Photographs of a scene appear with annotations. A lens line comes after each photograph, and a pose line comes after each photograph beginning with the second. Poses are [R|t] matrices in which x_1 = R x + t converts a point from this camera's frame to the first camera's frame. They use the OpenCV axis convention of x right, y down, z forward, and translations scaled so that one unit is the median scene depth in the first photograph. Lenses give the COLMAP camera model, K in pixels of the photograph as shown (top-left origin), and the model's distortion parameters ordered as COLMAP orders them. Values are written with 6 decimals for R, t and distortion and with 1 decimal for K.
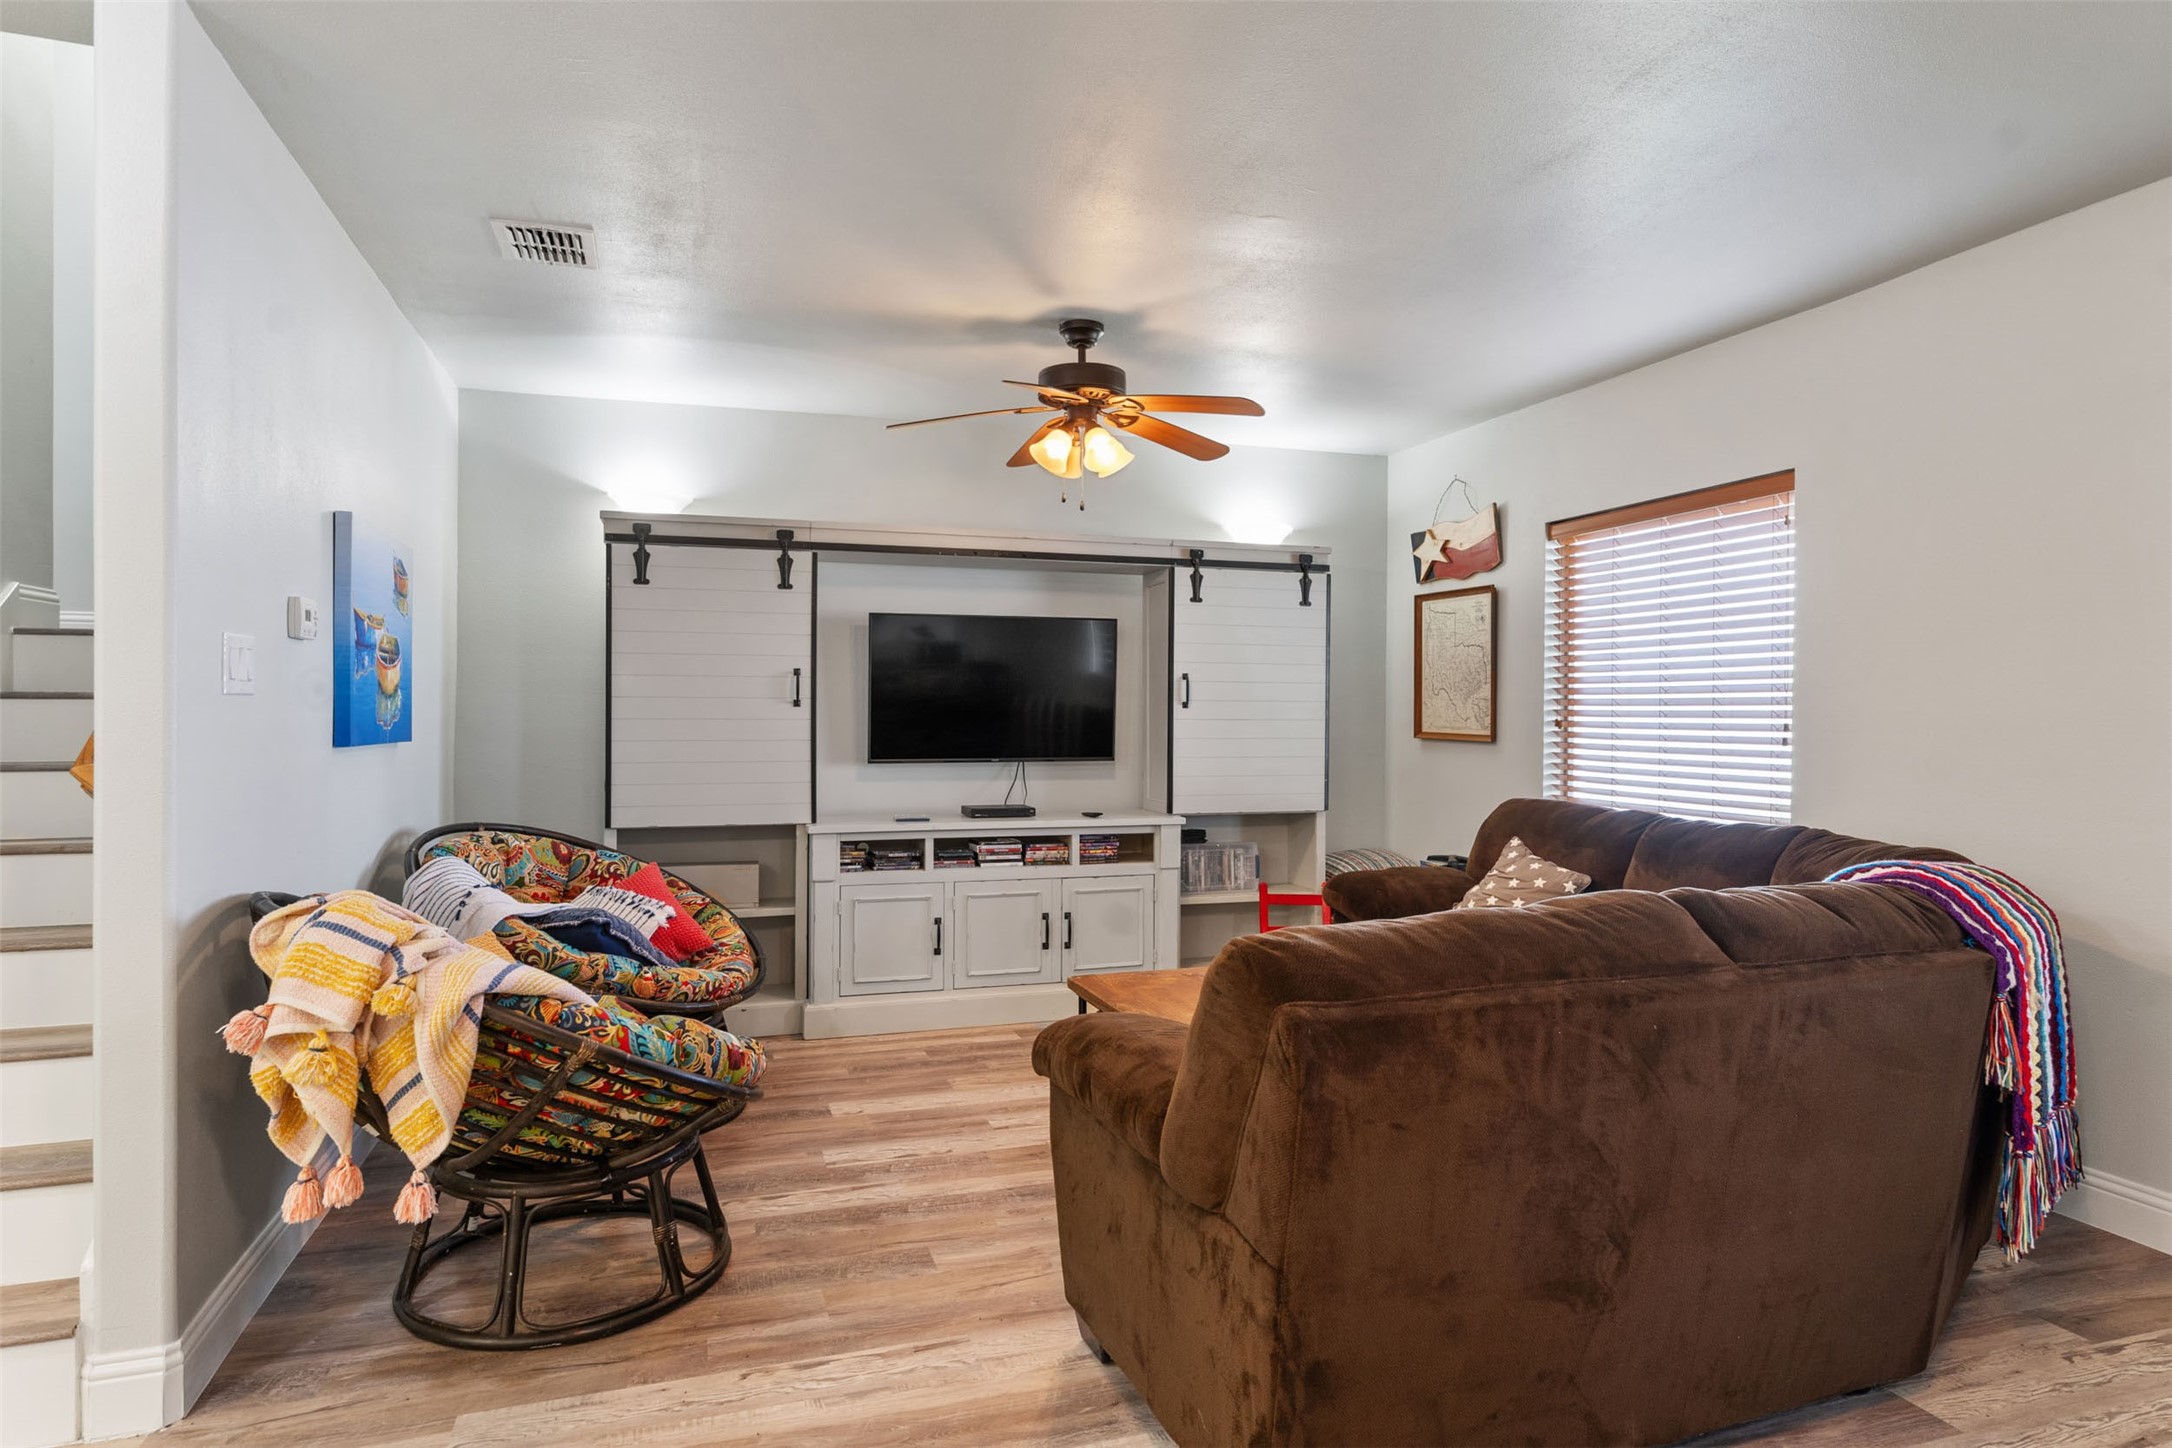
lens RADIAL K [[1225.4, 0, 1085.2], [0, 1225.4, 717.8], [0, 0, 1]] dist [0.001318, -0.001189]
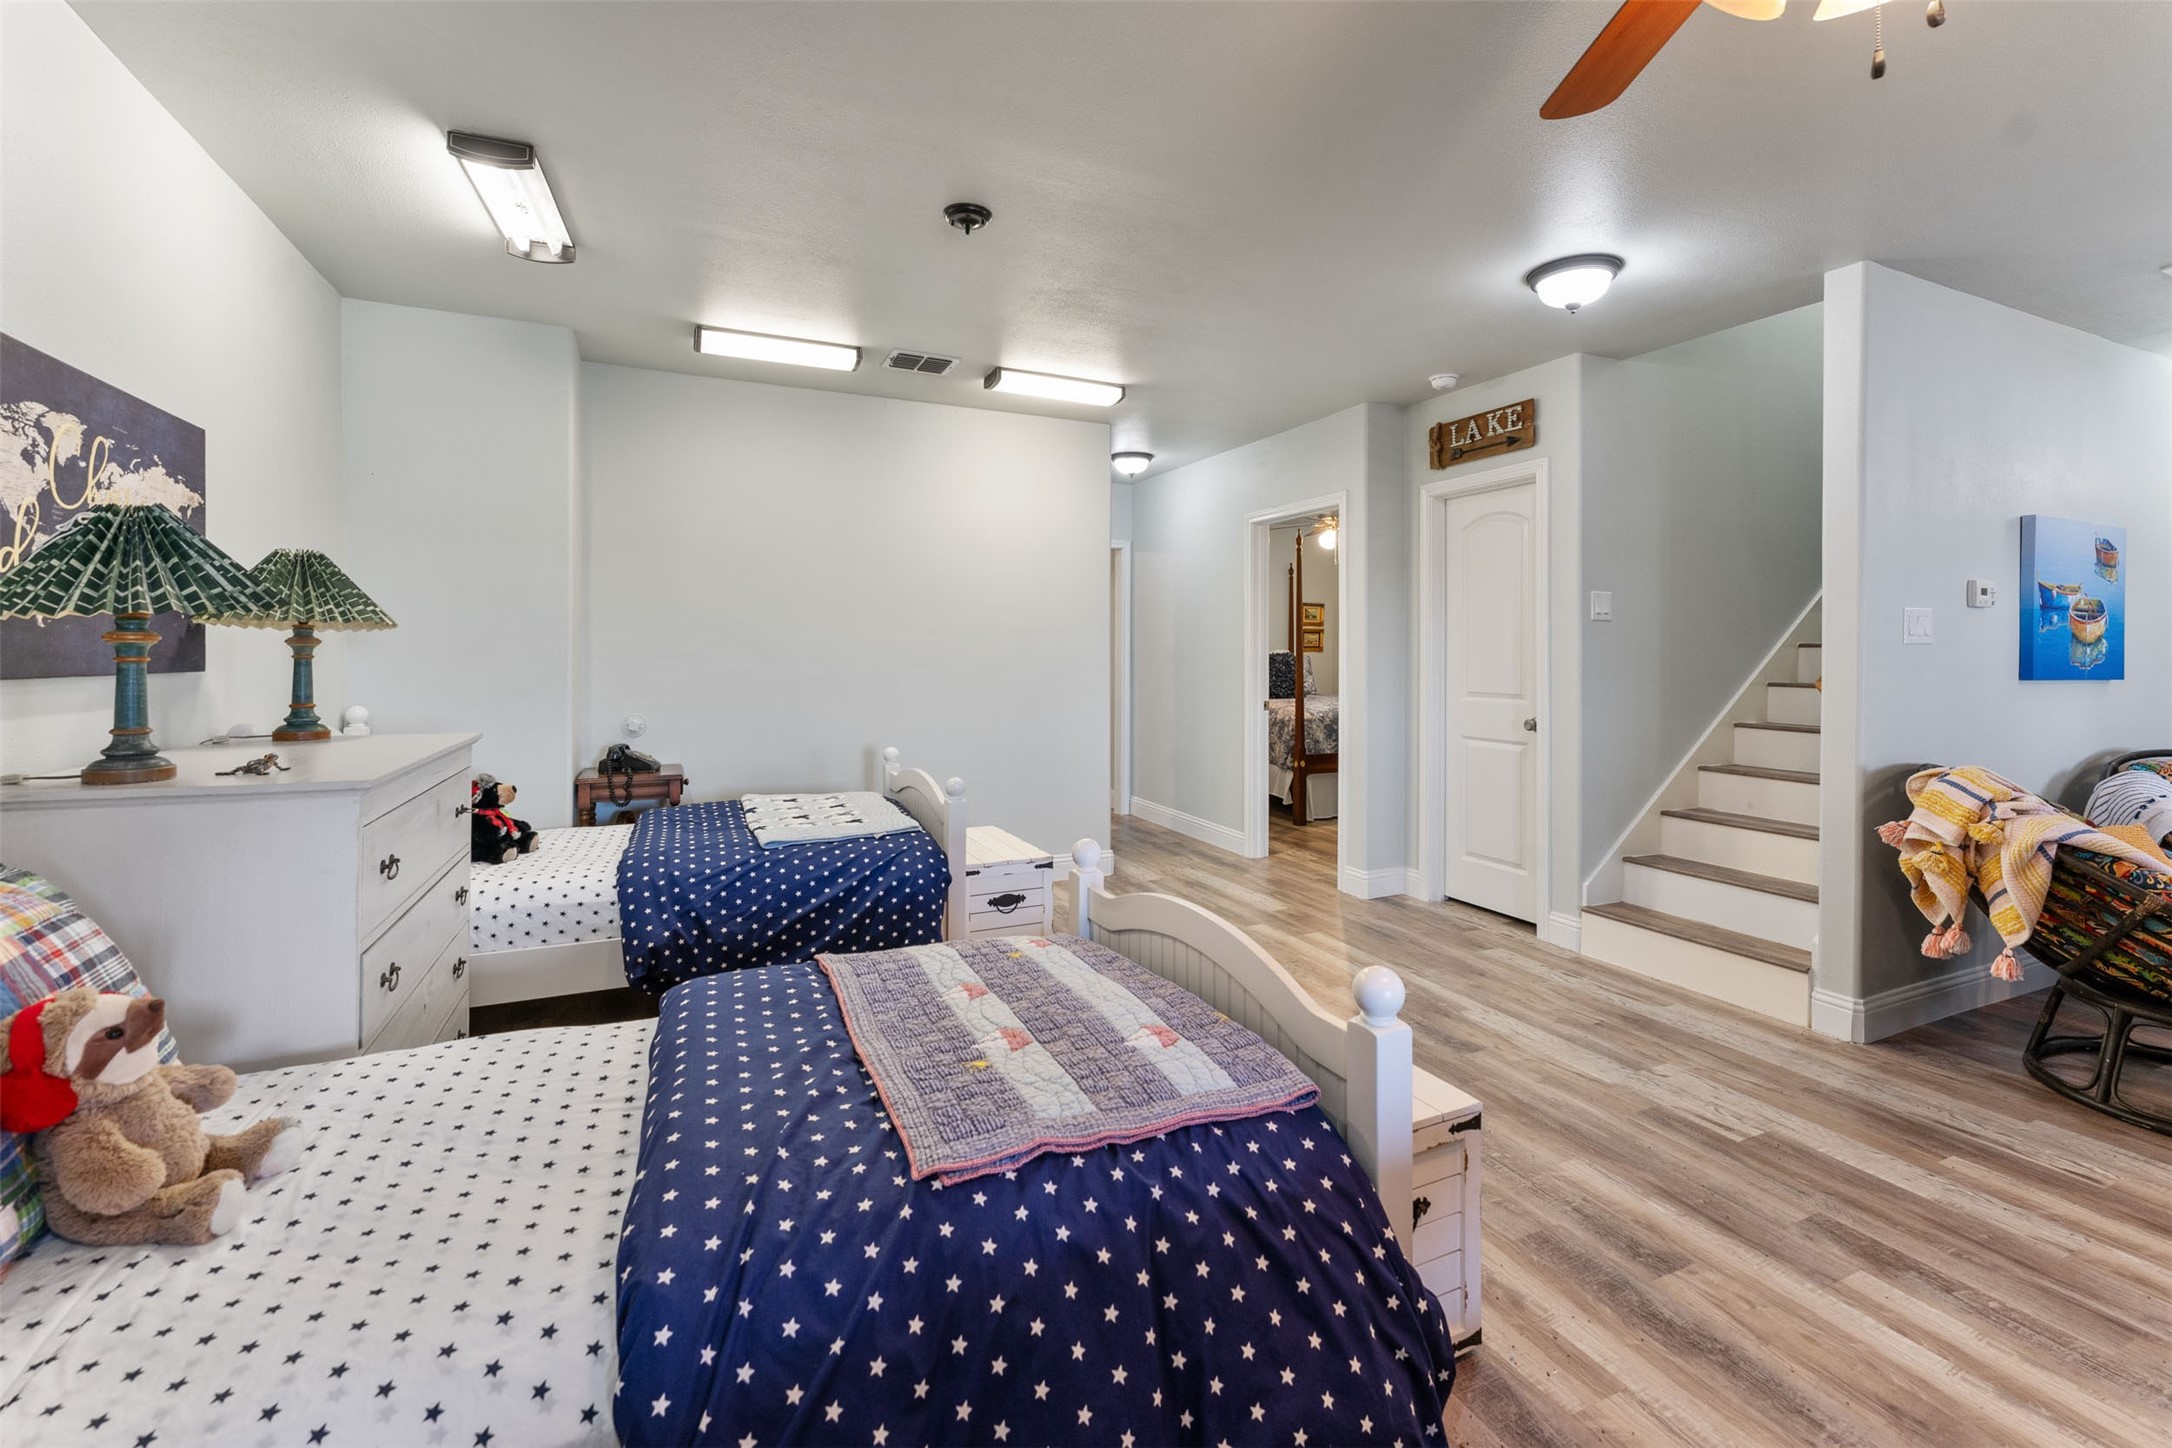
lens RADIAL K [[902.5, 0, 1090.7], [0, 902.5, 655.7], [0, 0, 1]] dist [-0.000784, -0.000133]
pose [[0.104544, 0.005216, -0.994507, 0.470103], [-0.012947, 0.999909, 0.003883, 0.007764], [0.994436, 0.012470, 0.104602, -0.284688]]
